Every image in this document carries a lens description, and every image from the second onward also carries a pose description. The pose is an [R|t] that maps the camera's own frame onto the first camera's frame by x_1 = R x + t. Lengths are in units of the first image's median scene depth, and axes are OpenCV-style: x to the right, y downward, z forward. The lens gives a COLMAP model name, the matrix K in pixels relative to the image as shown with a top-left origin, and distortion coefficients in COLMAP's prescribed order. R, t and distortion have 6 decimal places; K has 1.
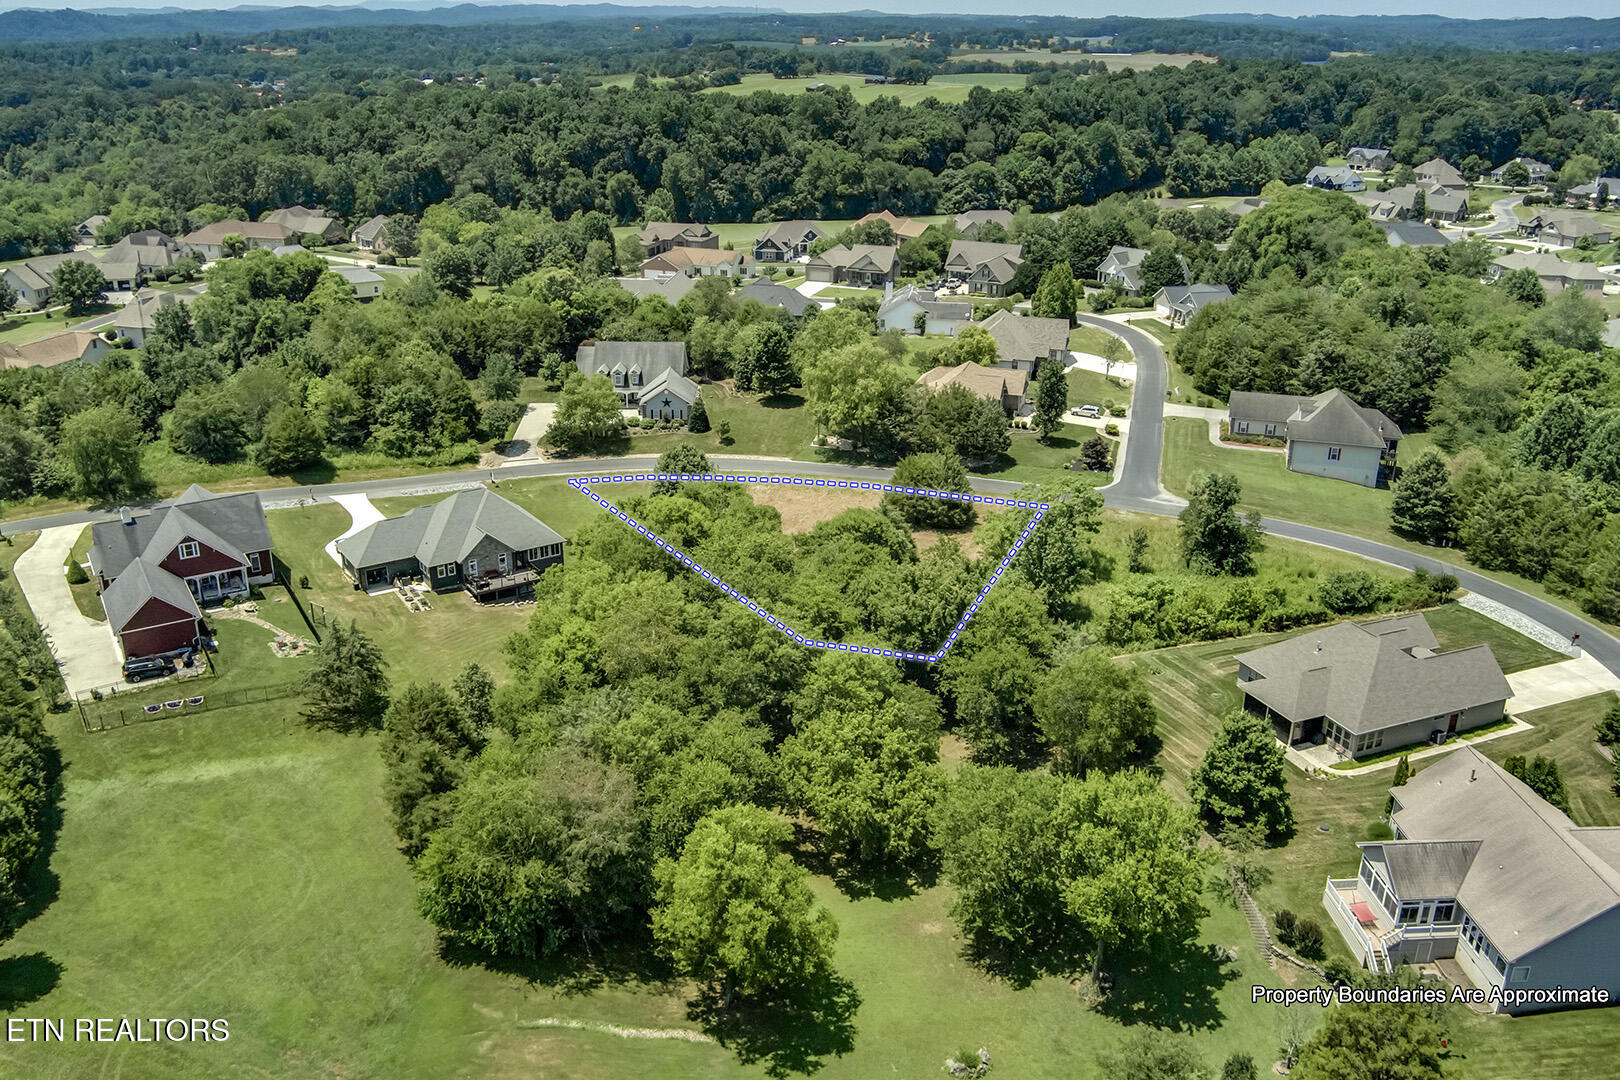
lens RADIAL K [[1358.9, 0, 797.1], [0, 1358.9, 569.8], [0, 0, 1]] dist [-0.071940, 0.012016]
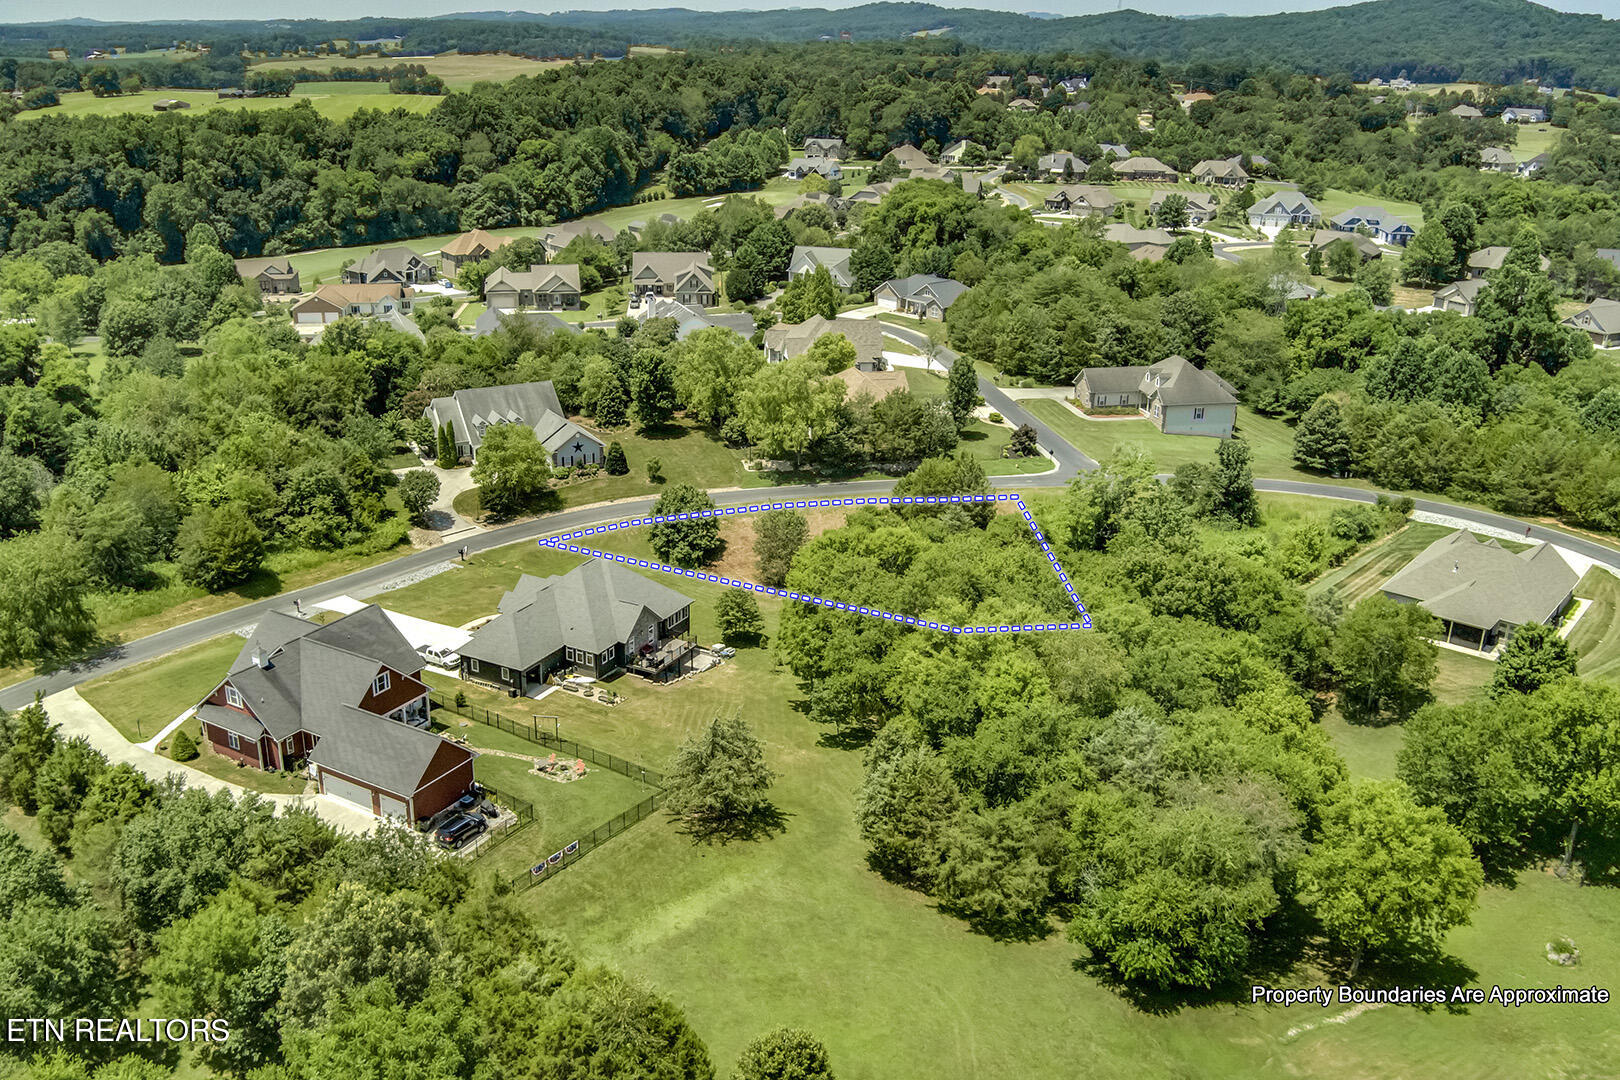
lens RADIAL K [[1431.0, 0, 733.6], [0, 1431.0, 600.3], [0, 0, 1]] dist [-0.075448, 0.016694]
pose [[0.893296, -0.171428, 0.415493, -0.348116], [0.171276, 0.984492, 0.037953, -0.034031], [-0.415556, 0.037260, 0.908804, 0.077124]]
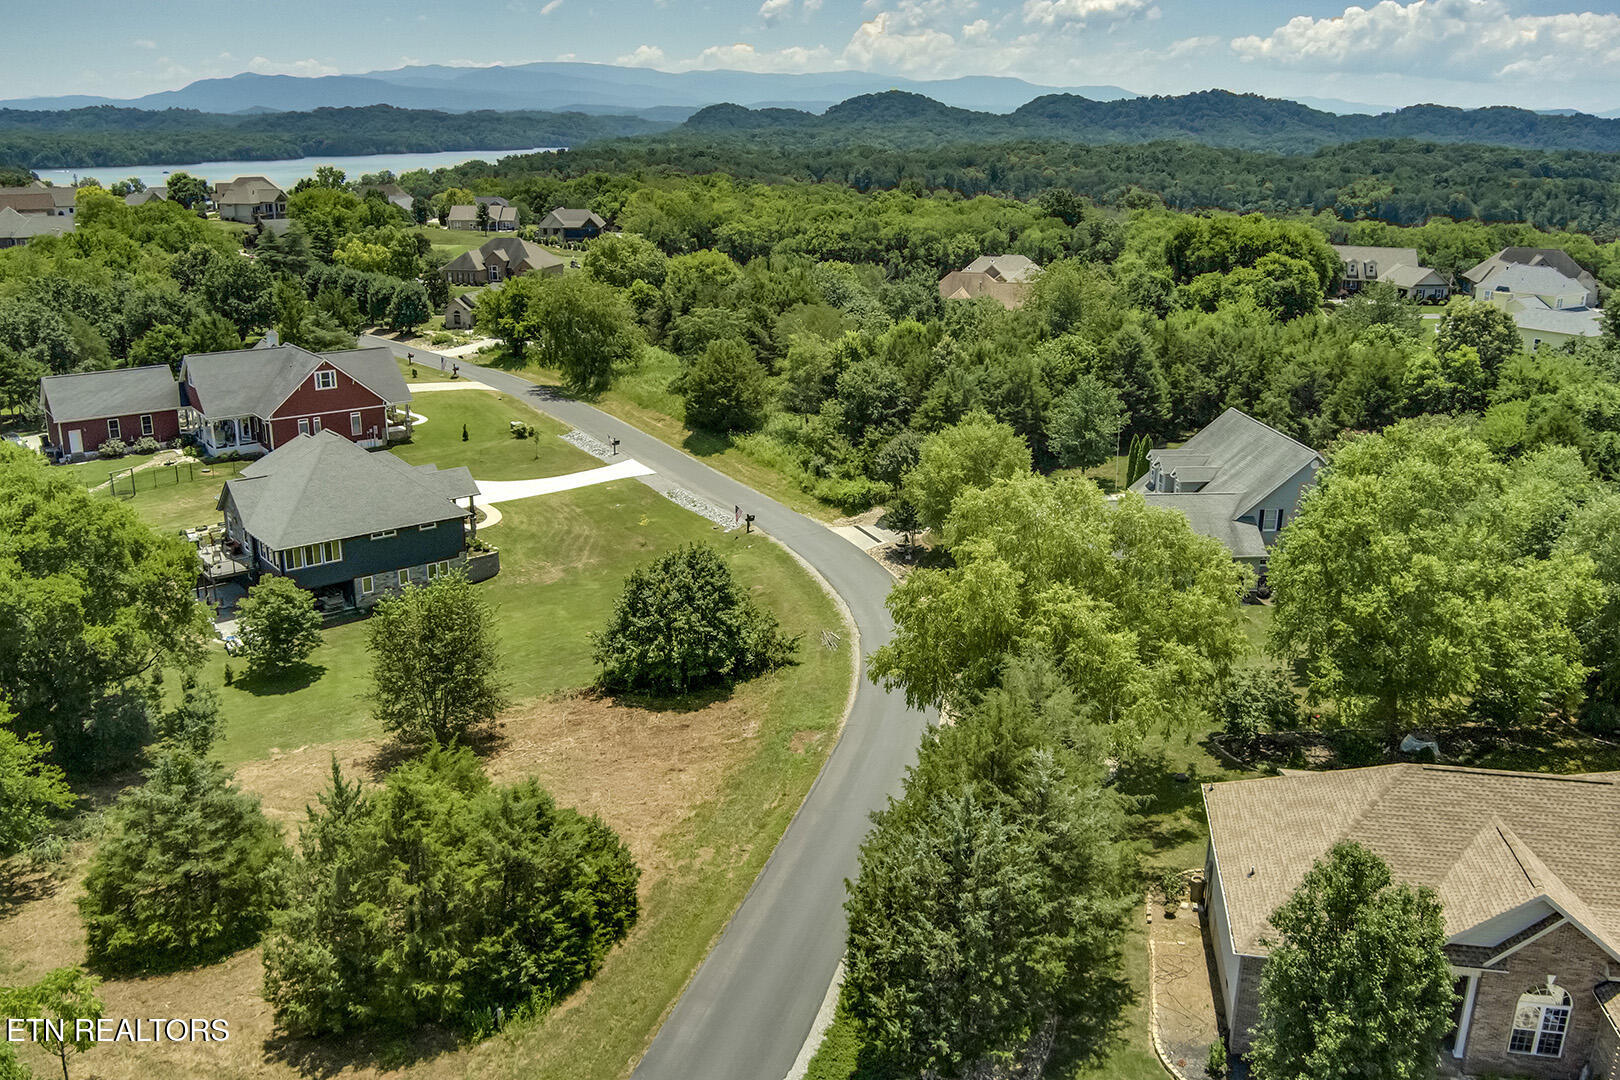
lens RADIAL K [[1358.9, 0, 797.1], [0, 1358.9, 569.8], [0, 0, 1]] dist [-0.071940, 0.012016]
pose [[0.101352, 0.309656, -0.945432, 0.250373], [-0.391643, 0.886007, 0.248208, -0.154348], [0.914518, 0.345115, 0.211074, 0.693551]]
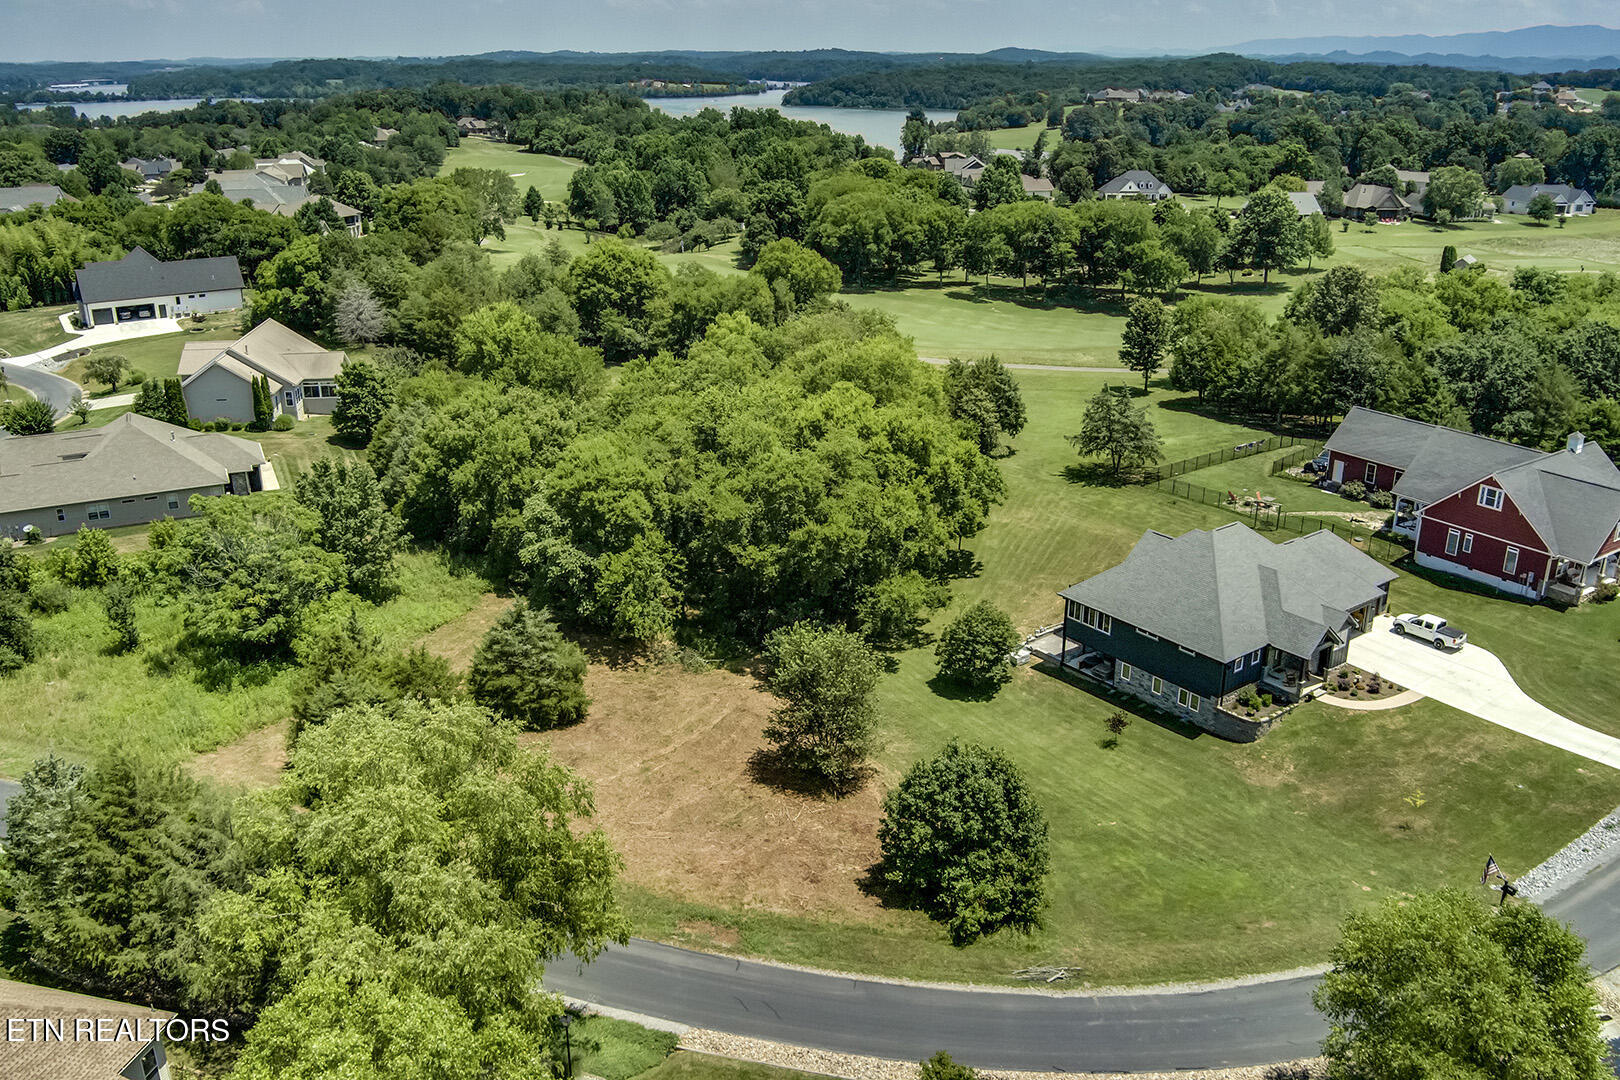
lens RADIAL K [[1327.8, 0, 810.0], [0, 1327.8, 540.0], [0, 0, 1]] dist [-0.083178, 0.030931]
pose [[-0.997836, 0.019035, -0.062940, -0.013486], [-0.028958, 0.732158, 0.680518, -0.283569], [0.059036, 0.680868, -0.730023, 0.904161]]
